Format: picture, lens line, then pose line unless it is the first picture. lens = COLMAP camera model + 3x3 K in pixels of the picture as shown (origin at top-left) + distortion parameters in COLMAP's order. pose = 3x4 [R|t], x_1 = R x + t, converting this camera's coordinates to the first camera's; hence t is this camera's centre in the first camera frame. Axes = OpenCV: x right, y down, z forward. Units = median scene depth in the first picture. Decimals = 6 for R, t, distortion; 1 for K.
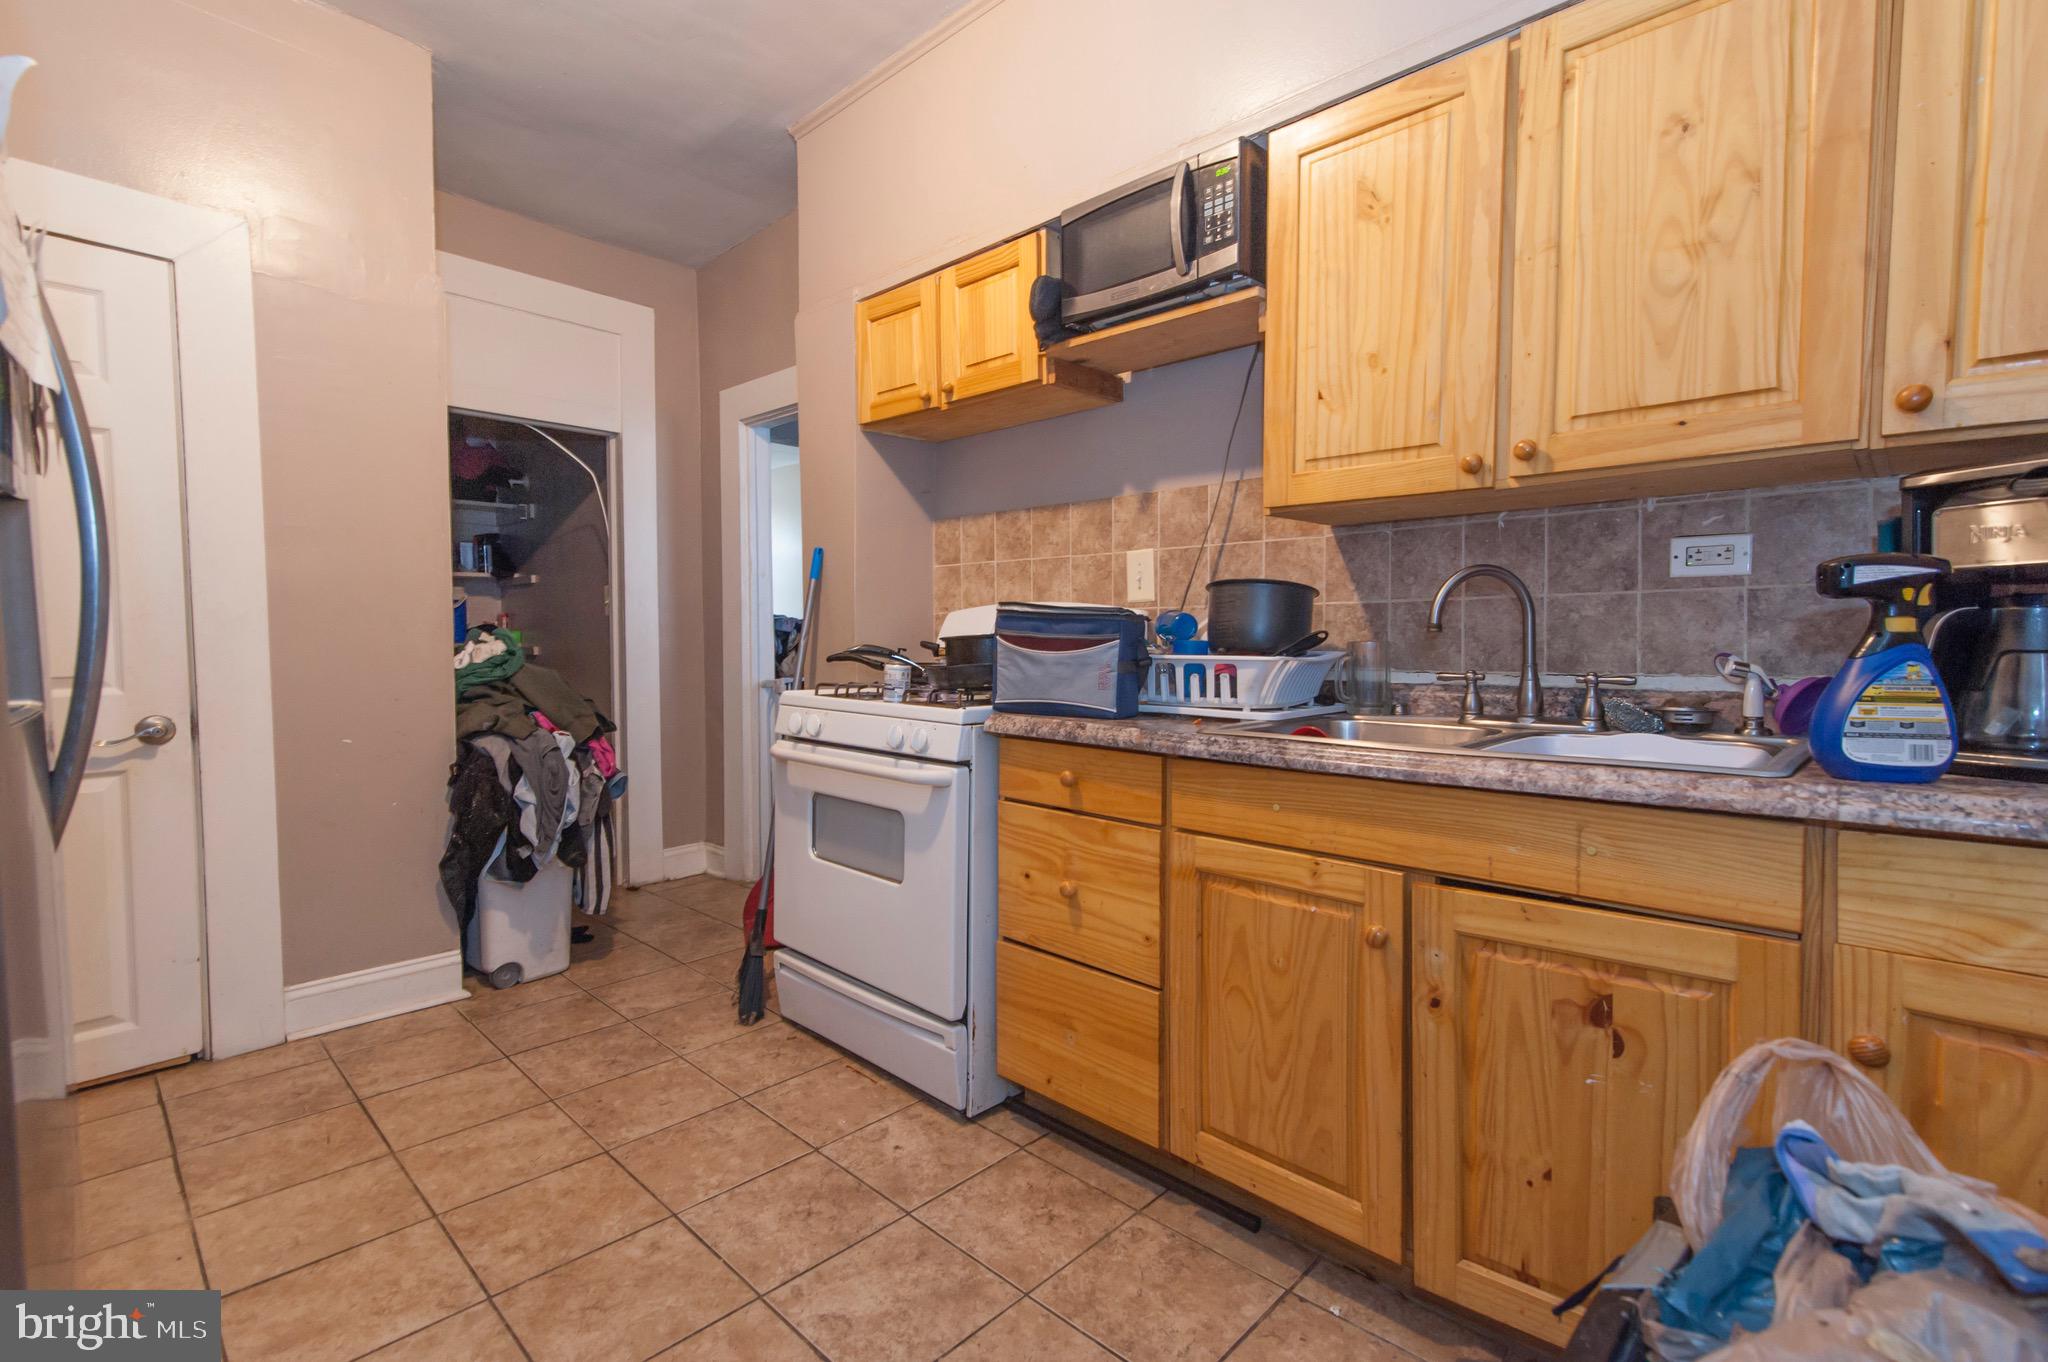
lens RADIAL K [[922.2, 0, 1030.2], [0, 922.2, 664.9], [0, 0, 1]] dist [0.001386, 0.000251]
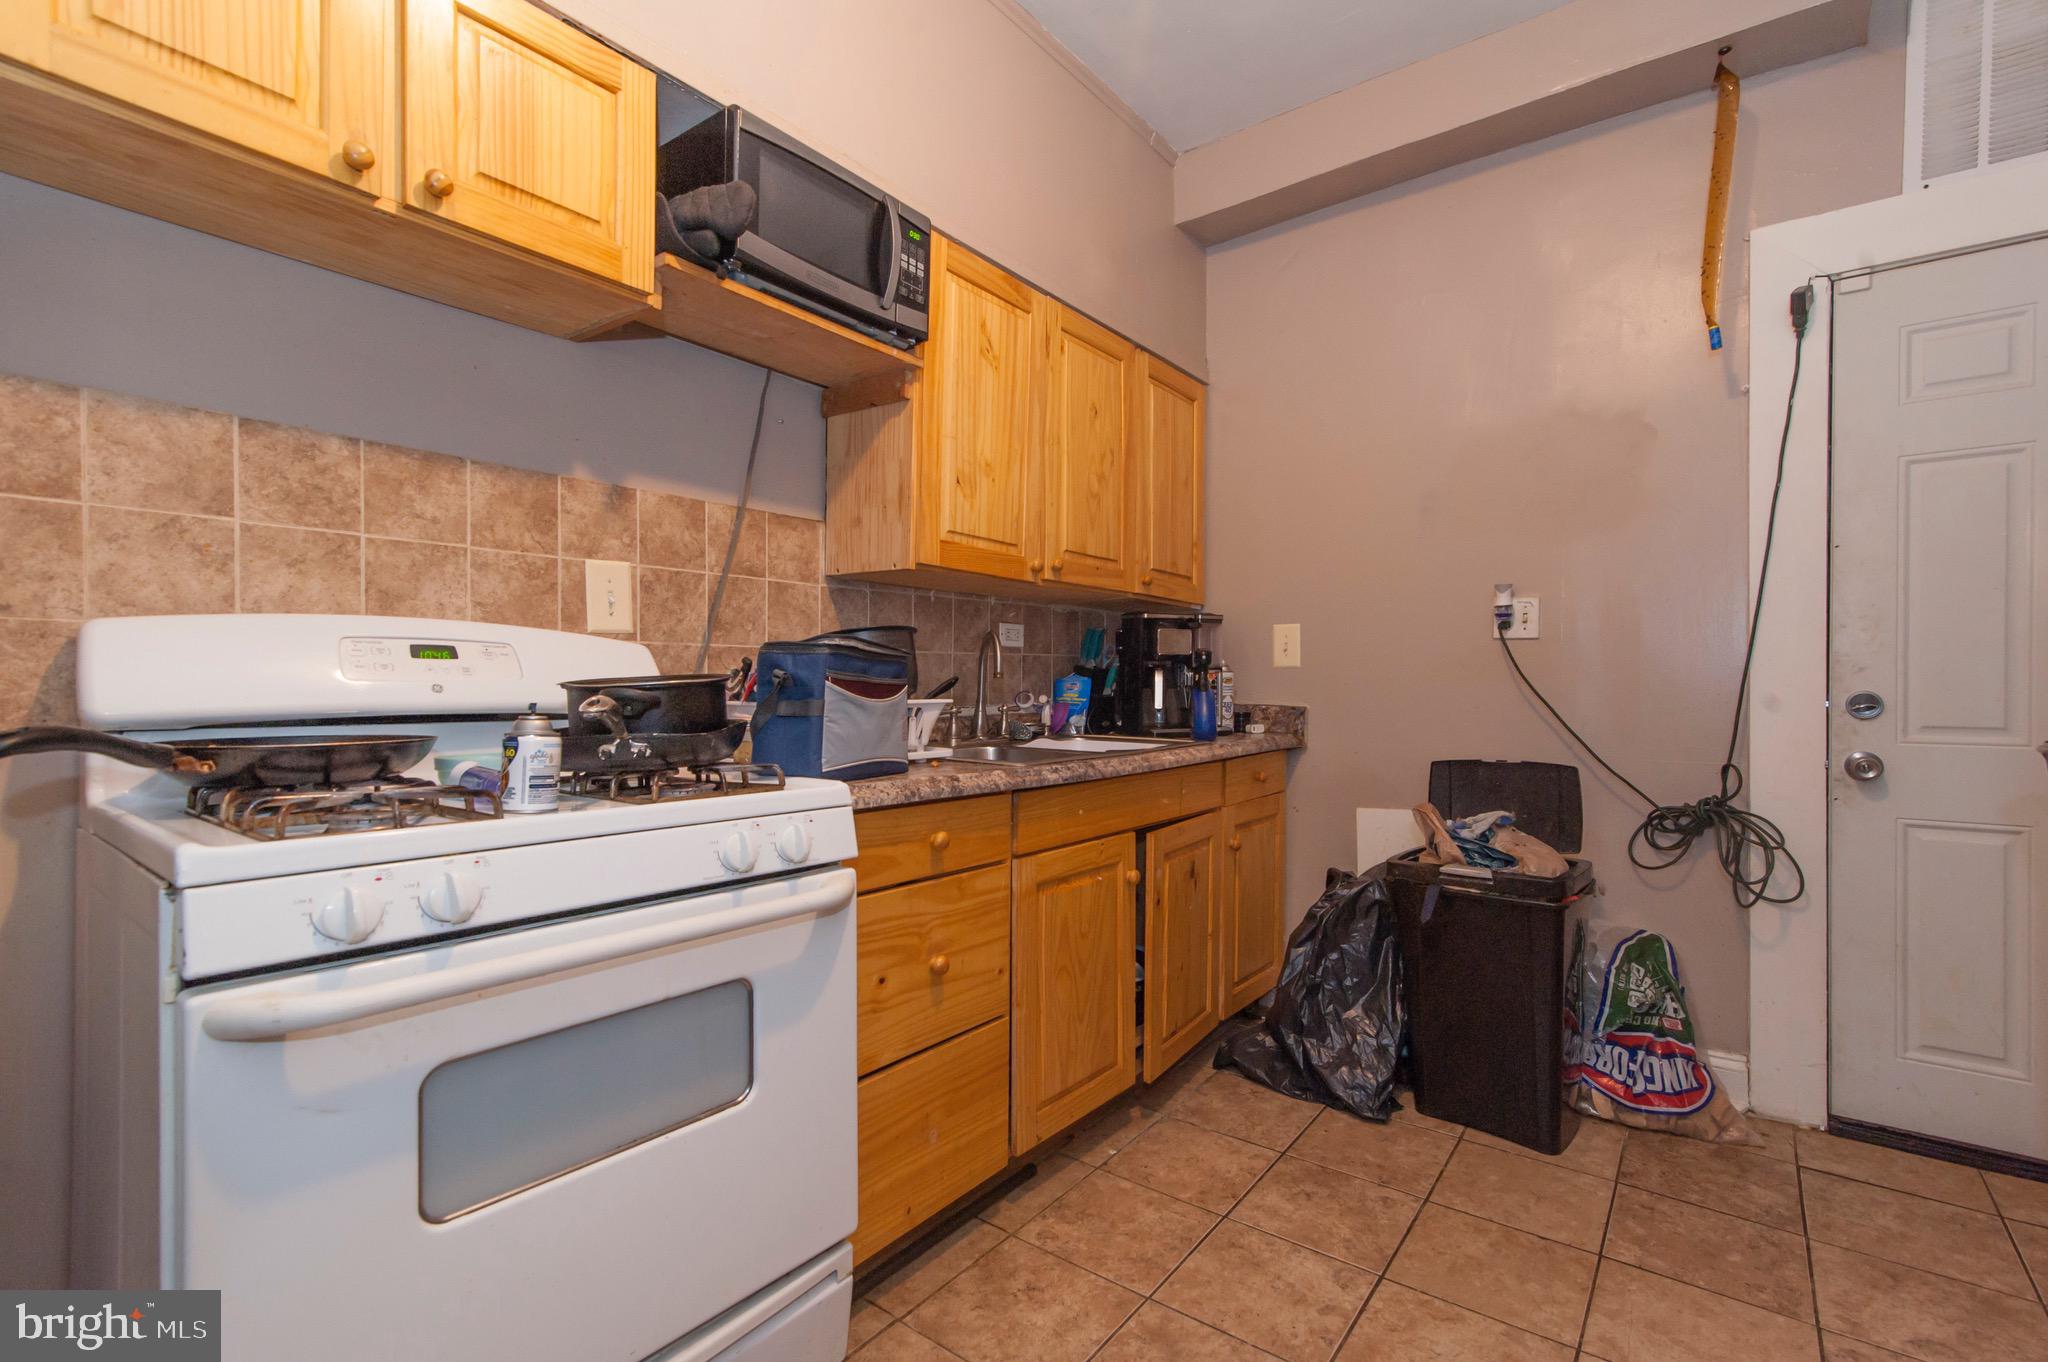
lens RADIAL K [[921.1, 0, 1022.3], [0, 921.1, 692.2], [0, 0, 1]] dist [0.003509, 0.000793]
pose [[-0.105730, -0.010884, 0.994335, -0.775850], [0.027994, 0.999511, 0.013917, -0.027433], [-0.994001, 0.029307, -0.105374, 0.920702]]
